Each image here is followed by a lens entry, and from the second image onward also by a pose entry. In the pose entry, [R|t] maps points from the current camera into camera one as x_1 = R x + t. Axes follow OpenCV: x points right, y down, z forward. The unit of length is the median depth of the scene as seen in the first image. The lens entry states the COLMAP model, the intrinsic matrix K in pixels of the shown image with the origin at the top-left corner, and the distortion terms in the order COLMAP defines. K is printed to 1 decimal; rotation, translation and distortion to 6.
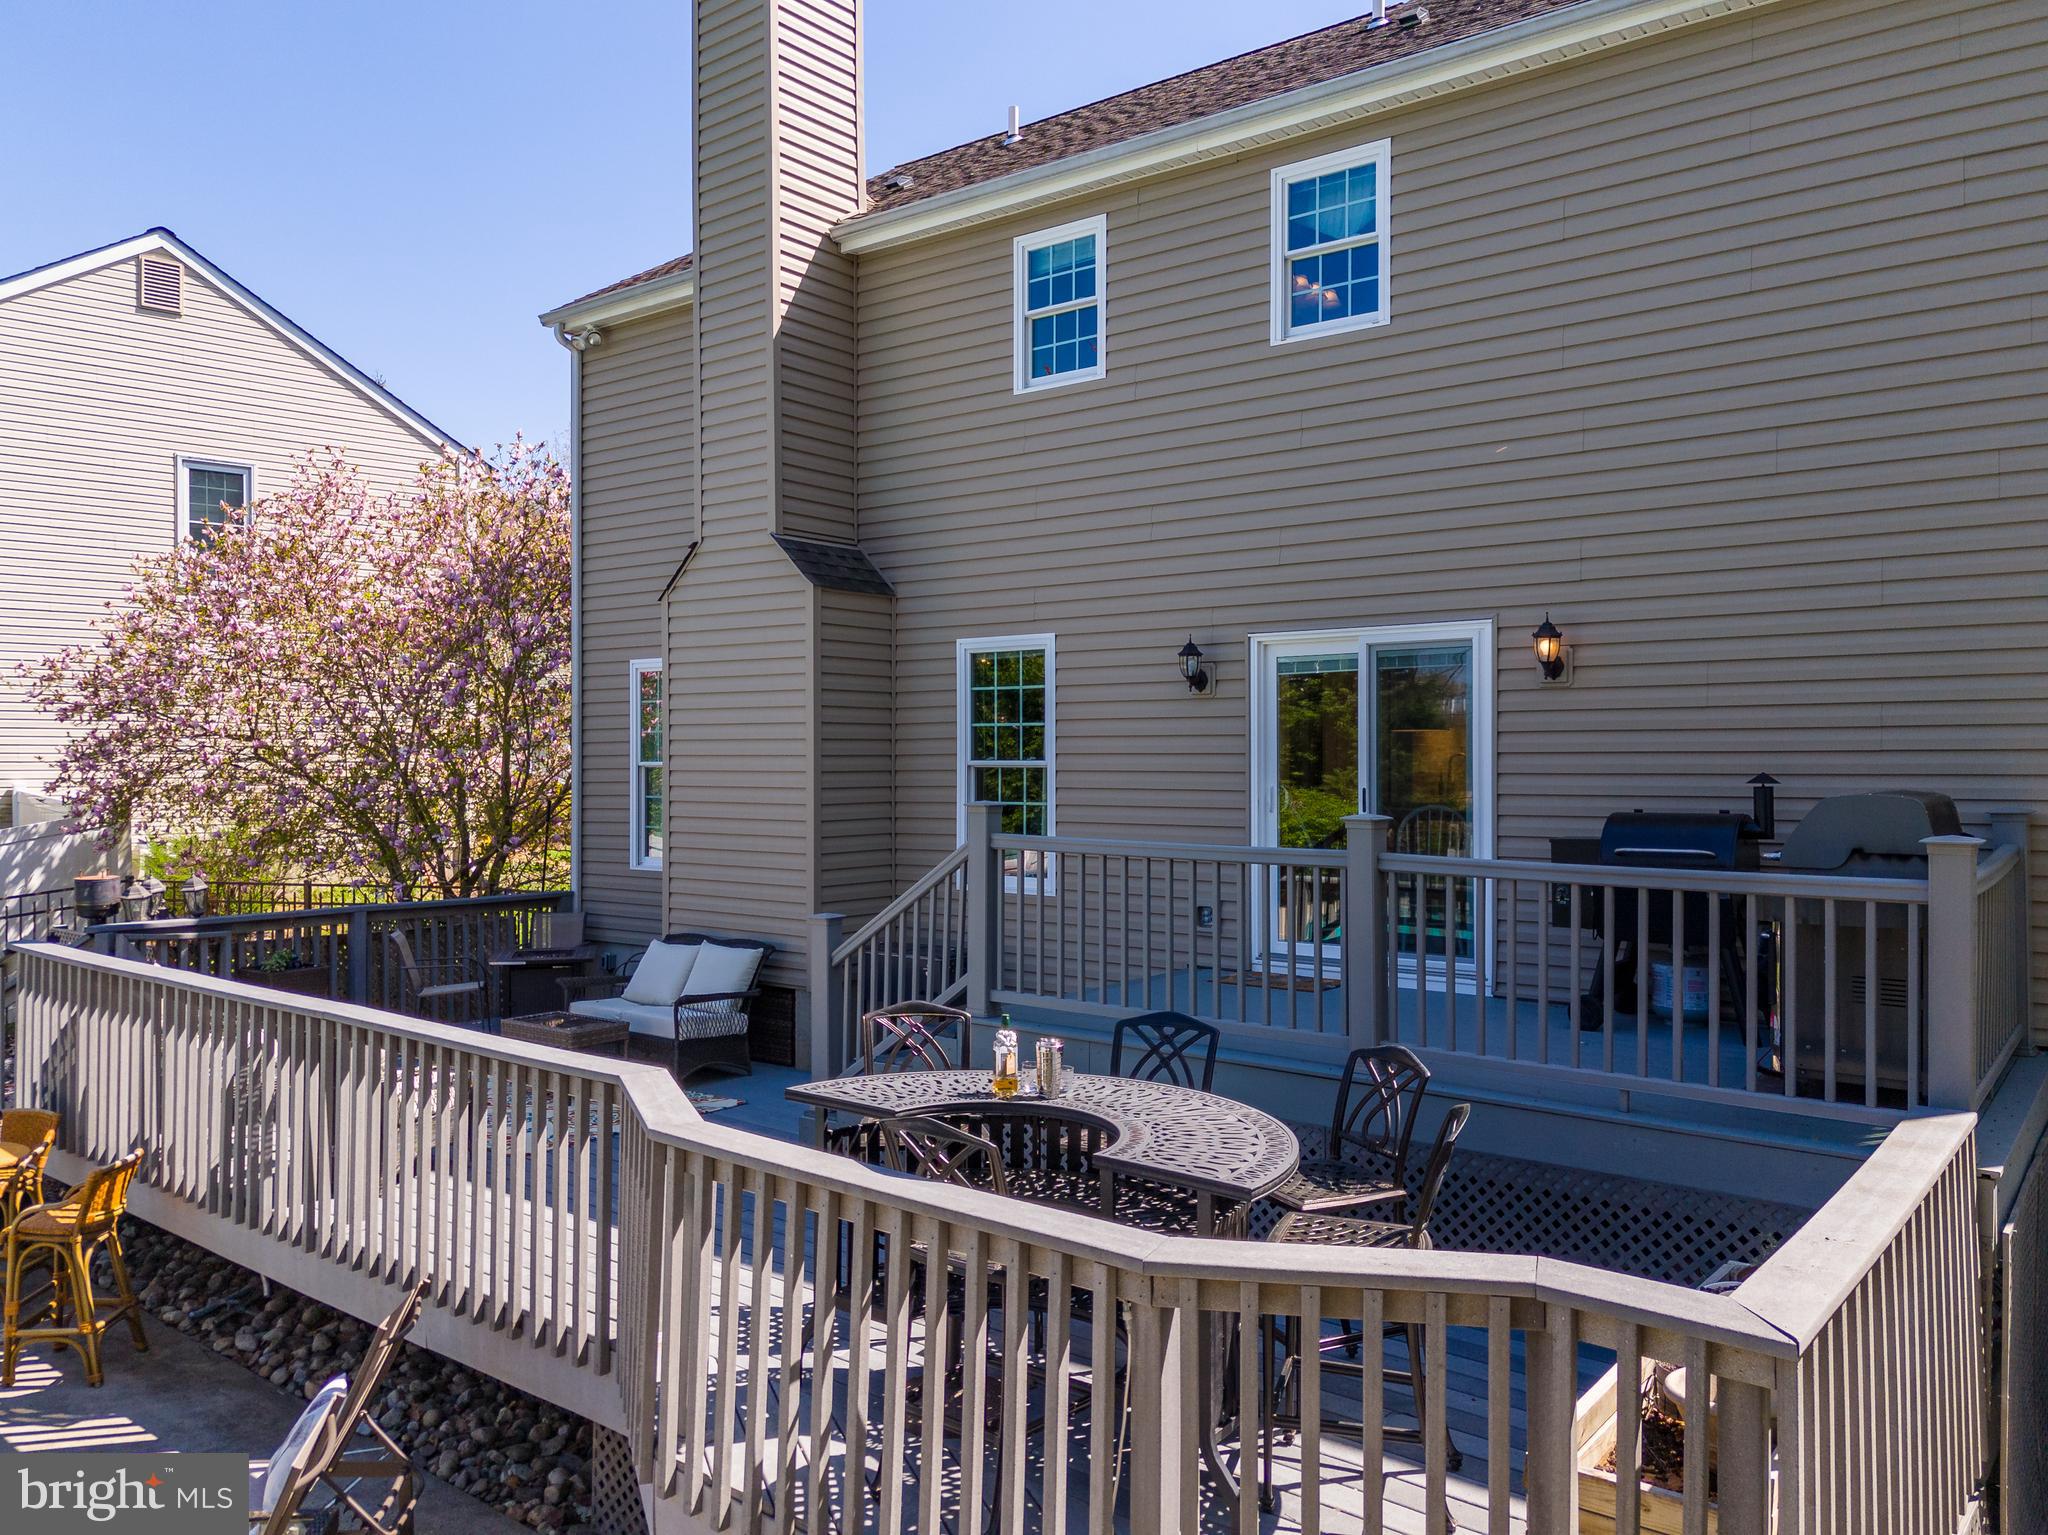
lens RADIAL K [[1536.7, 0, 1023.2], [0, 1536.7, 761.0], [0, 0, 1]] dist [0.050682, -0.063268]
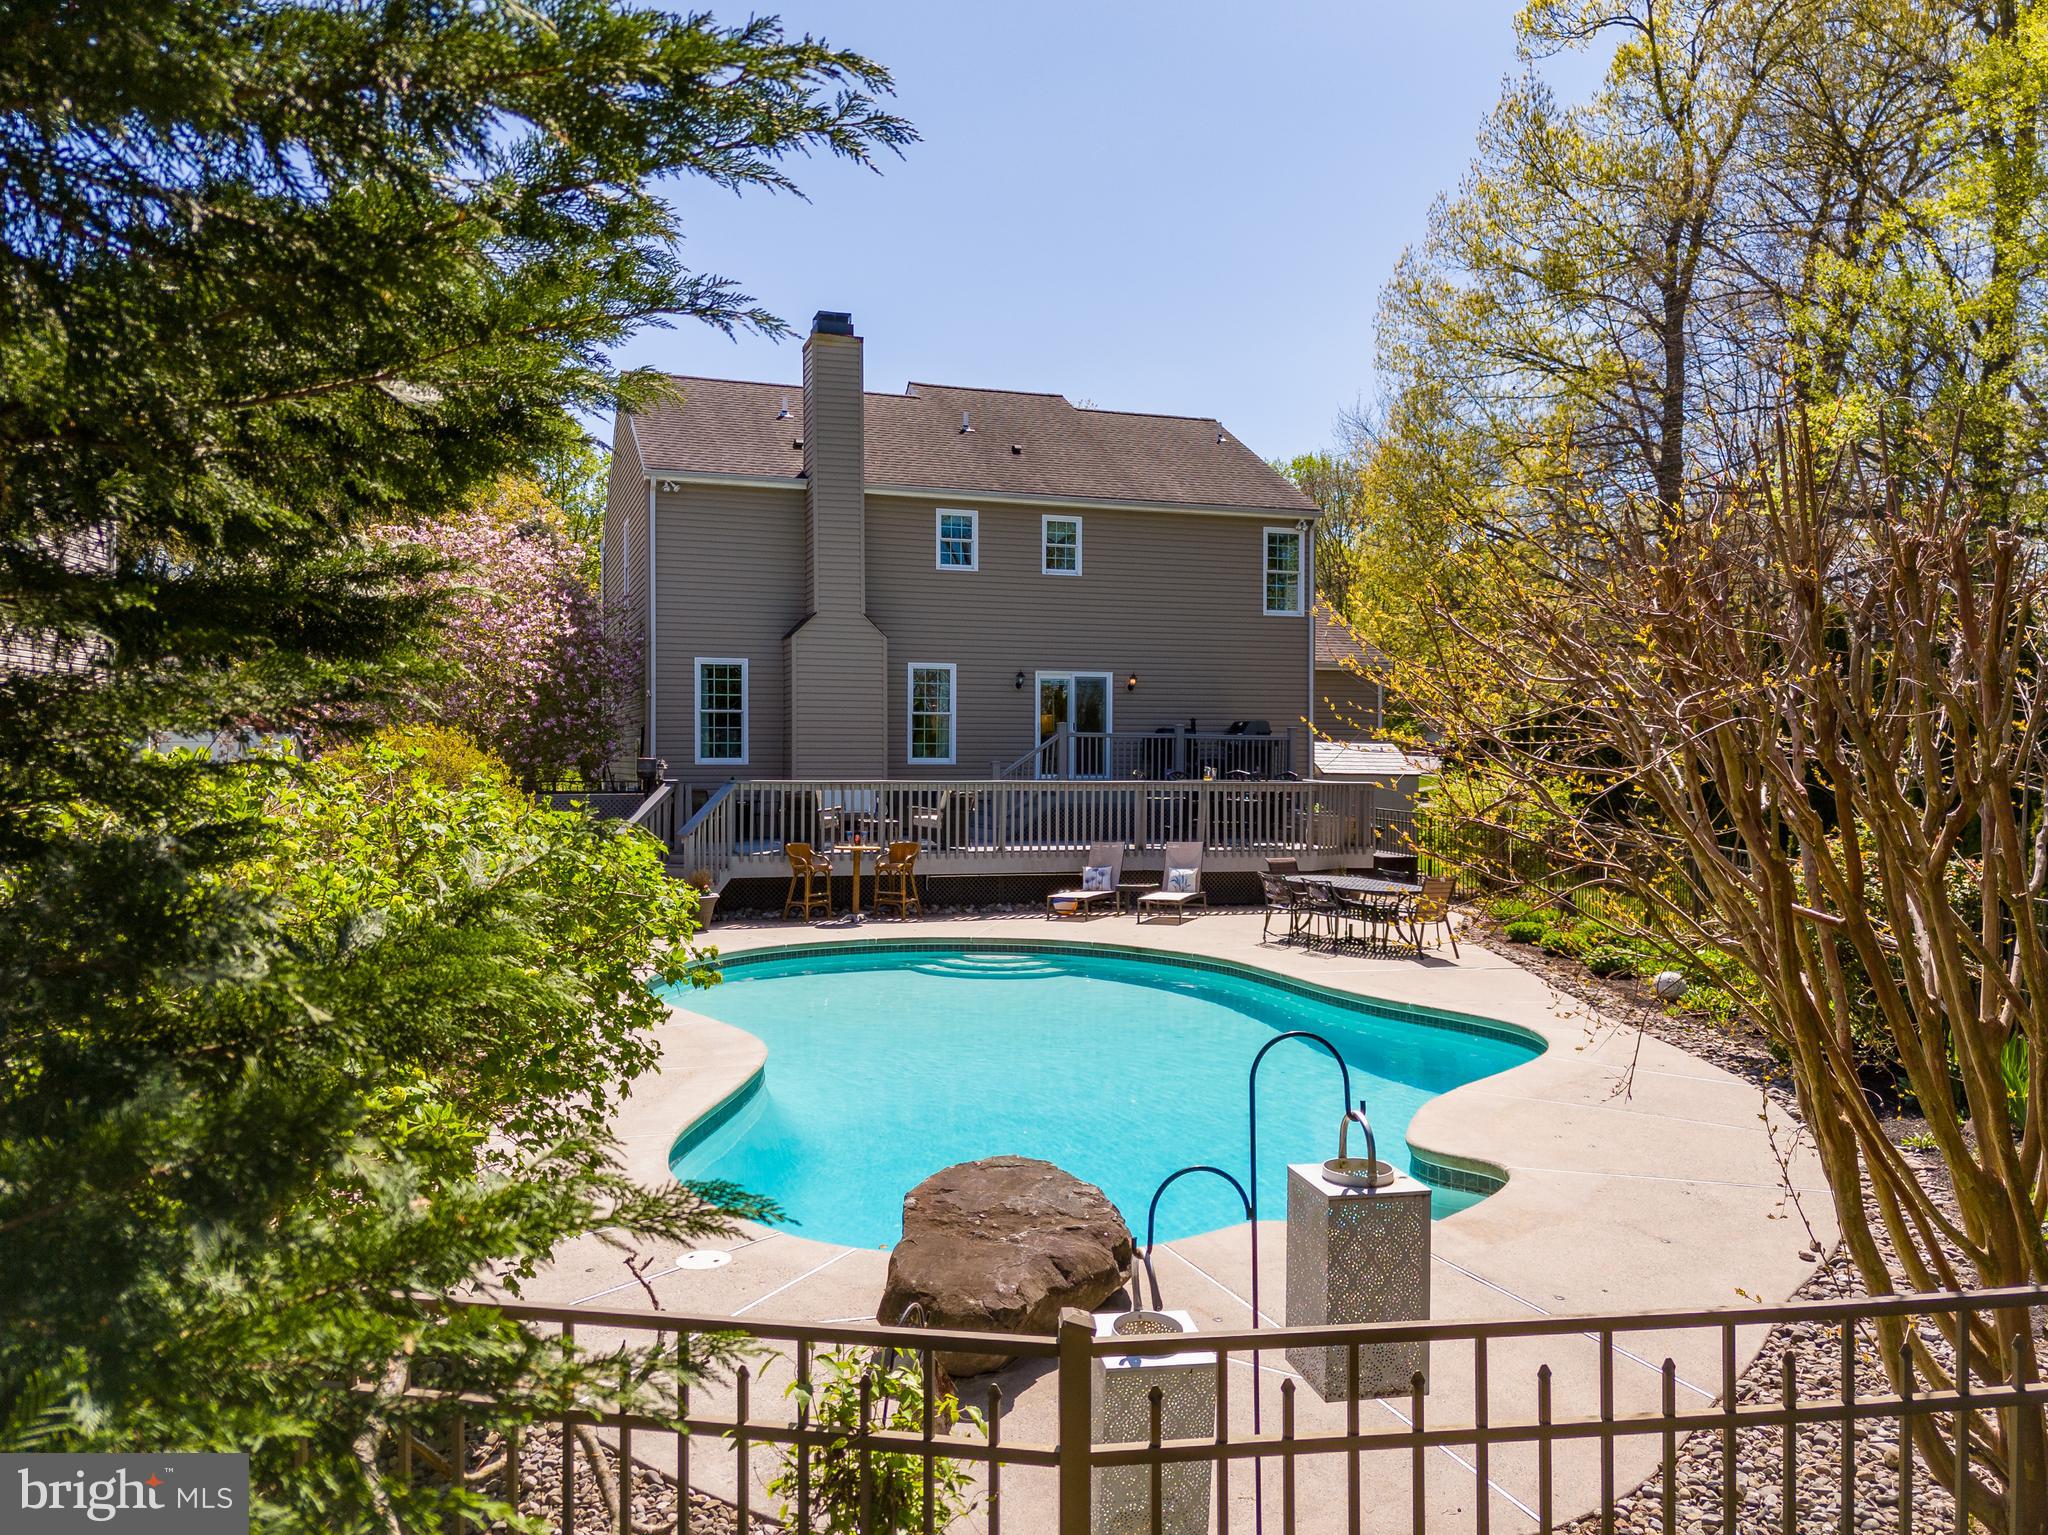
lens RADIAL K [[1529.9, 0, 1025.0], [0, 1529.9, 766.9], [0, 0, 1]] dist [0.063118, 0.000824]
pose [[0.532882, -0.005536, 0.846172, -2.360295], [-0.002185, 0.999966, 0.007918, 0.080063], [-0.846187, -0.006068, 0.532851, -0.547596]]
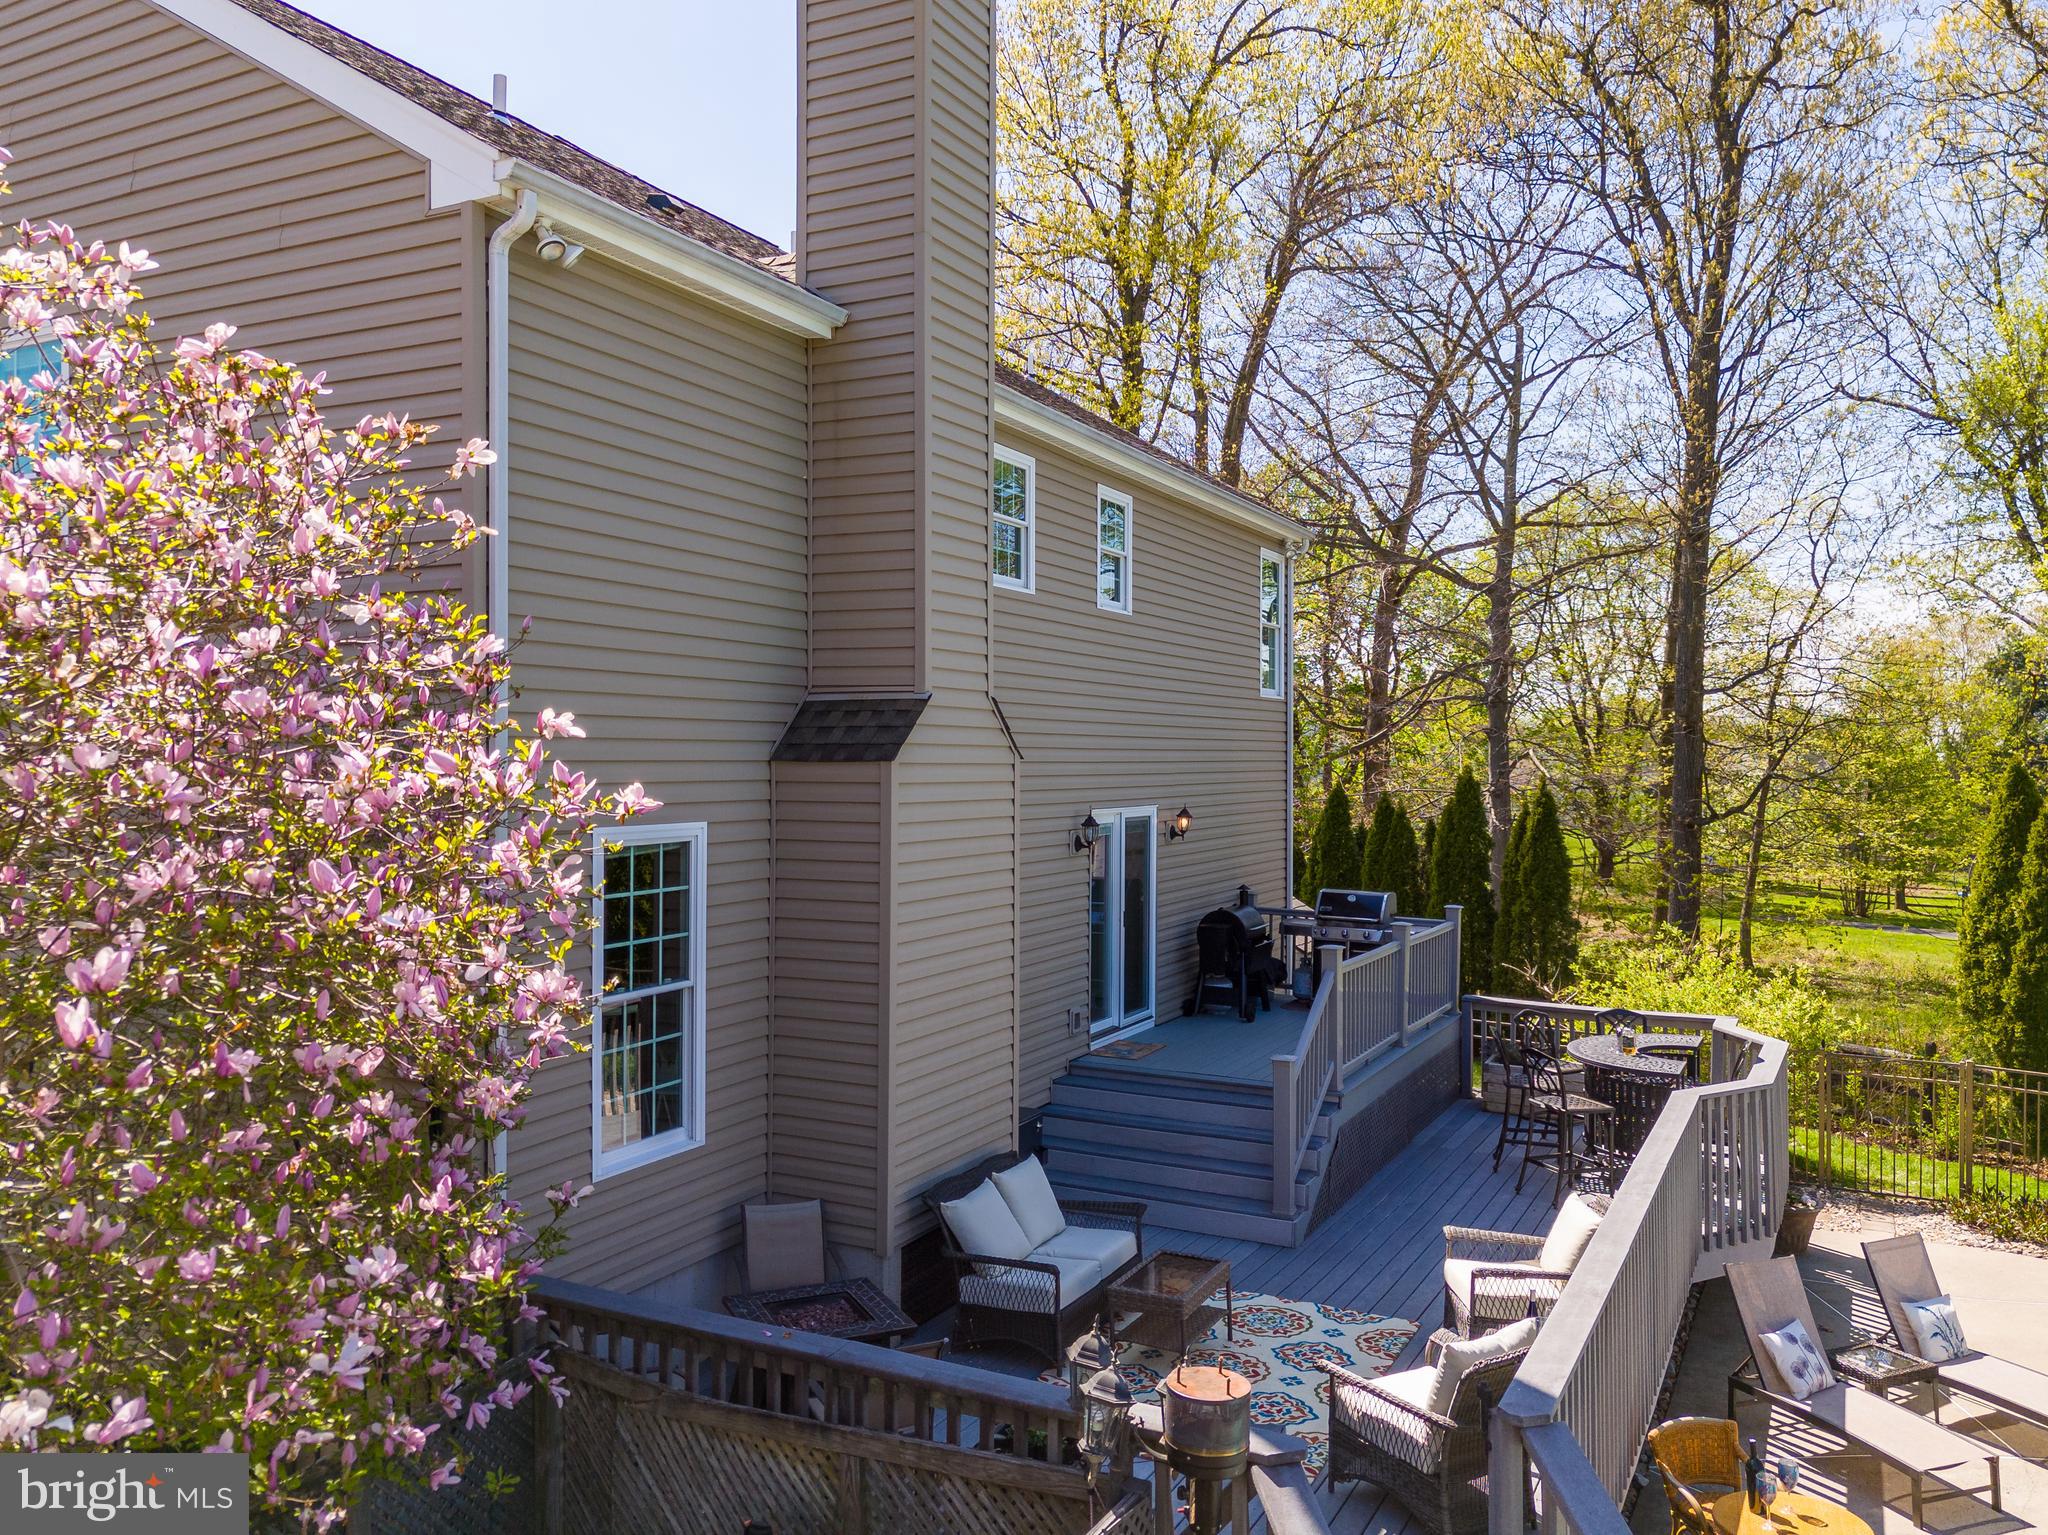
lens RADIAL K [[1536.7, 0, 1023.2], [0, 1536.7, 761.0], [0, 0, 1]] dist [0.050682, -0.063268]
pose [[-0.192998, -0.006524, 0.981177, -1.217981], [-0.008011, 0.999955, 0.005073, -0.134205], [-0.981166, -0.006881, -0.193041, 1.341030]]
